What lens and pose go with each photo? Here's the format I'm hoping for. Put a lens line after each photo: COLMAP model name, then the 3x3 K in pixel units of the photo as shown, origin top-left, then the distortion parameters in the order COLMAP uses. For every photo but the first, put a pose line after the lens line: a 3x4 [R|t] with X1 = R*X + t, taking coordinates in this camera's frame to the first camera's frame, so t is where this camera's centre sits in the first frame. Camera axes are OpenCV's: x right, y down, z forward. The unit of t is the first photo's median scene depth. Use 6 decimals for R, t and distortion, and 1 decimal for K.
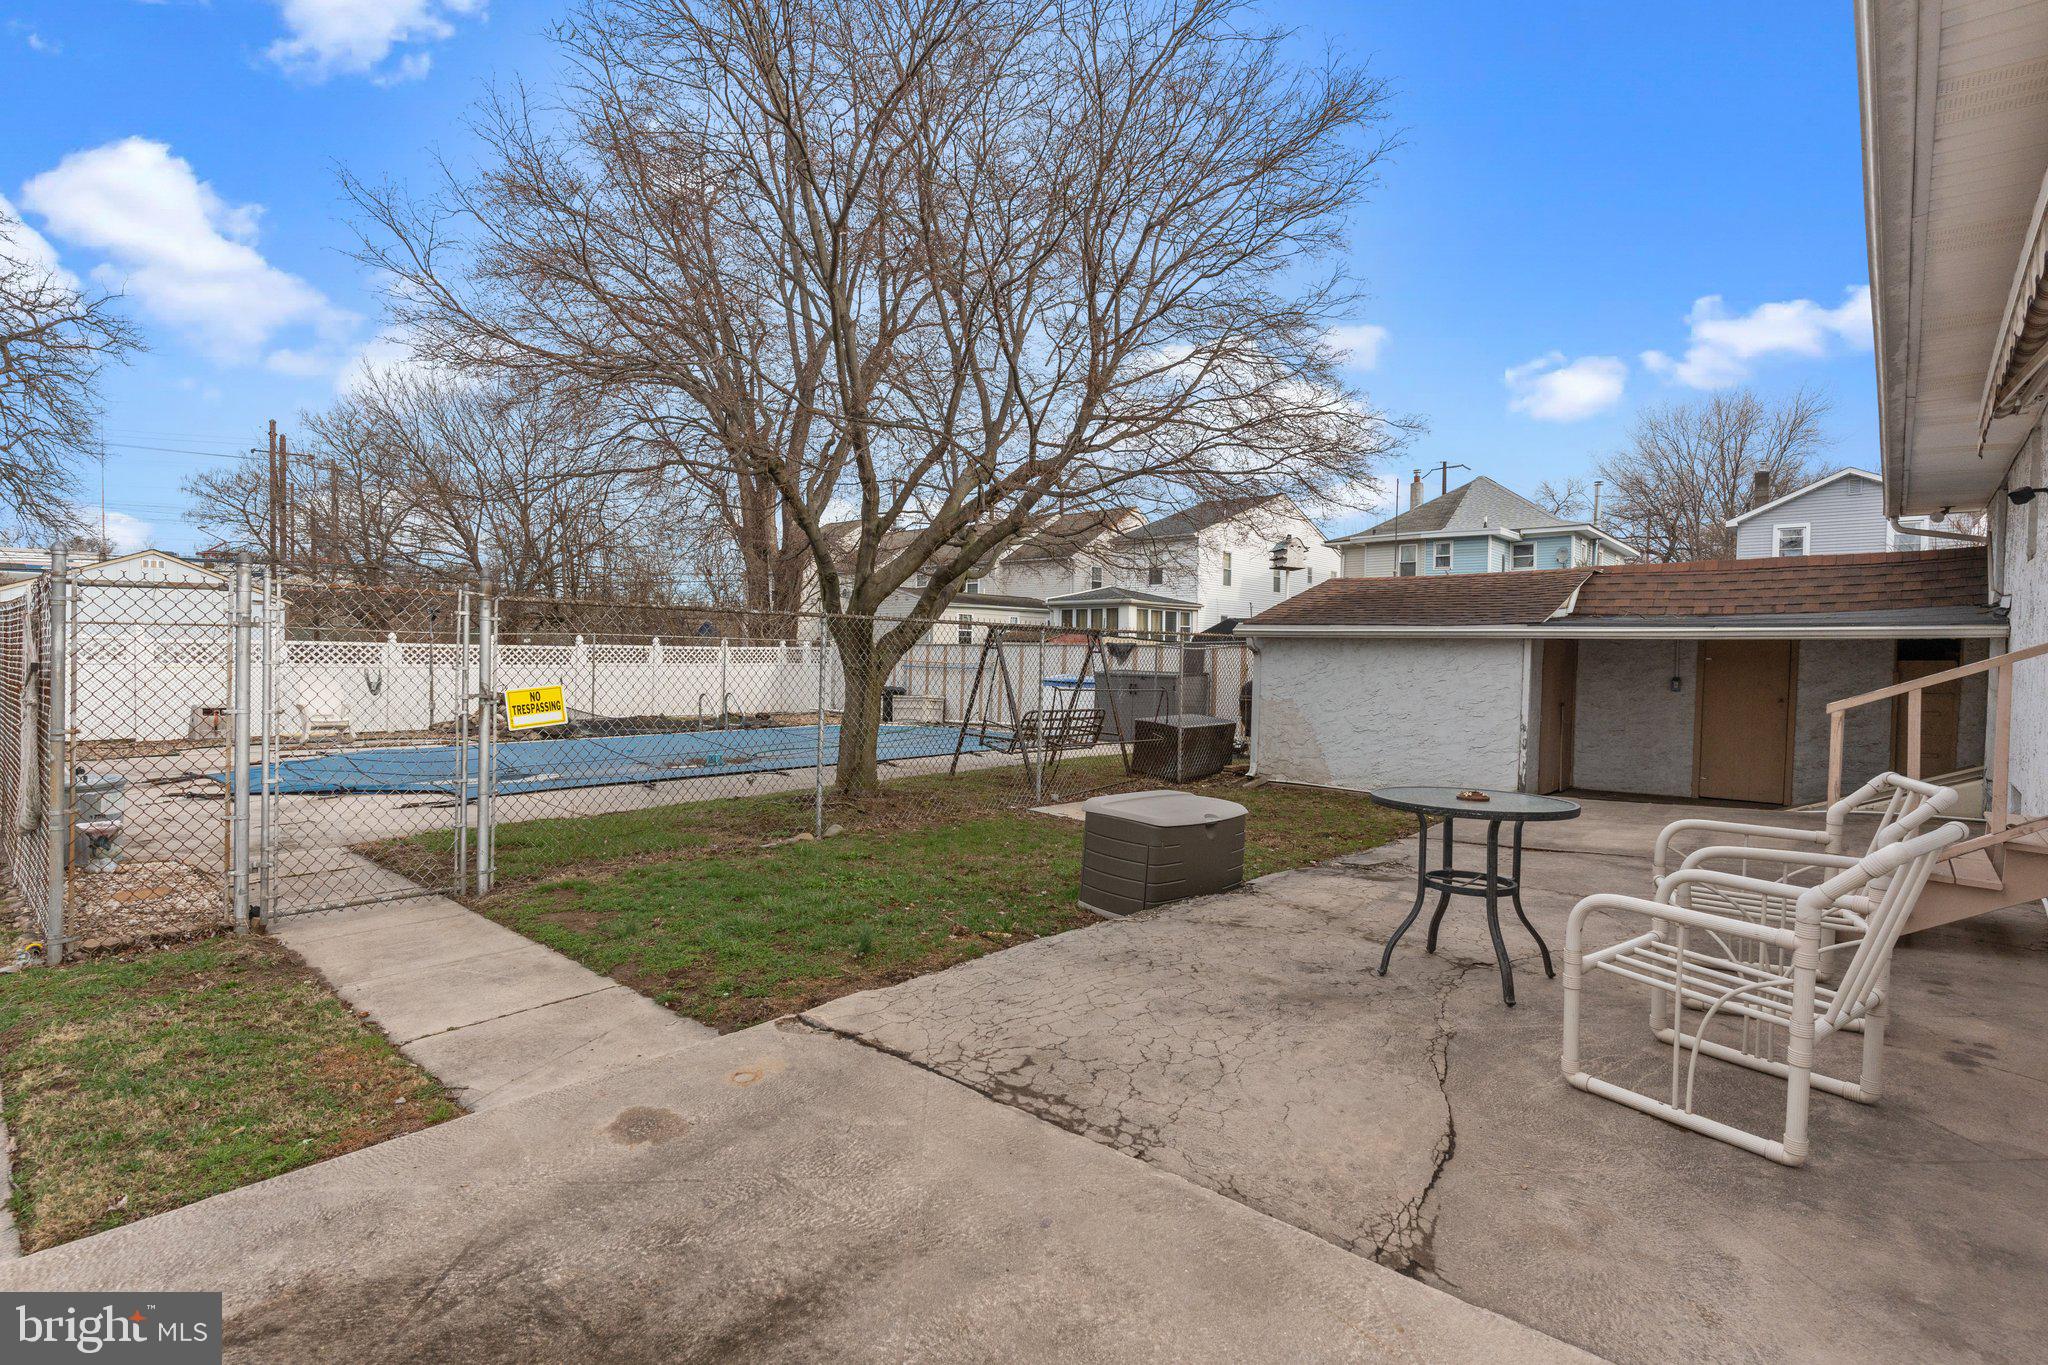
lens RADIAL K [[975.5, 0, 1038.4], [0, 975.5, 673.2], [0, 0, 1]] dist [-0.000558, 0.000700]
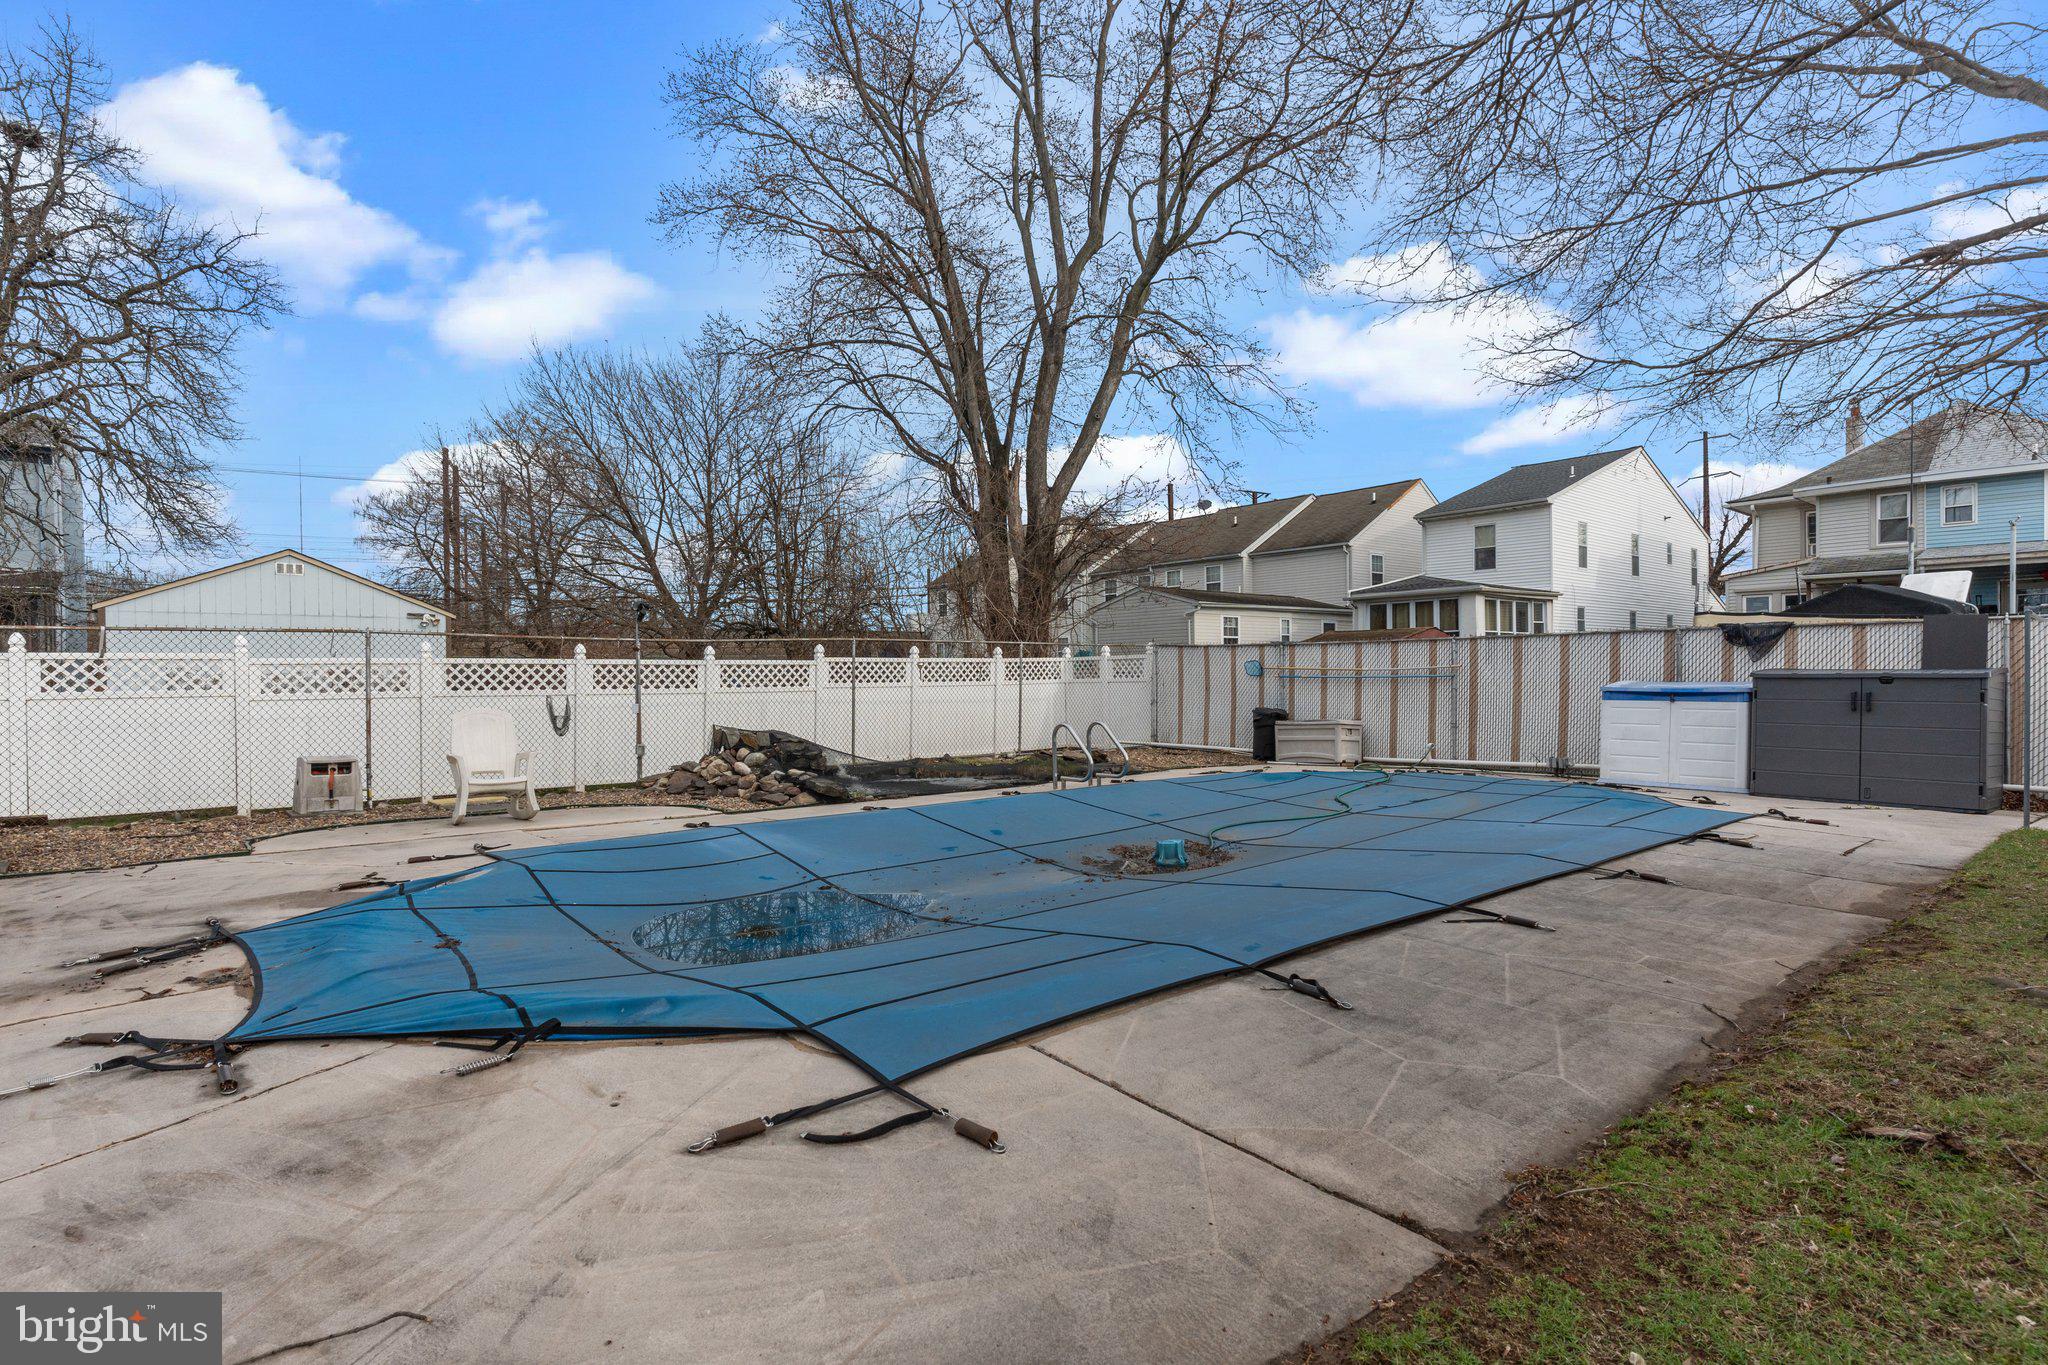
lens RADIAL K [[975.5, 0, 1015.0], [0, 975.5, 681.9], [0, 0, 1]] dist [-0.000558, 0.000700]
pose [[0.989143, -0.024440, -0.144912, -0.163340], [0.022125, 0.999601, -0.017566, 0.002680], [0.145283, 0.014169, 0.989289, 0.227982]]
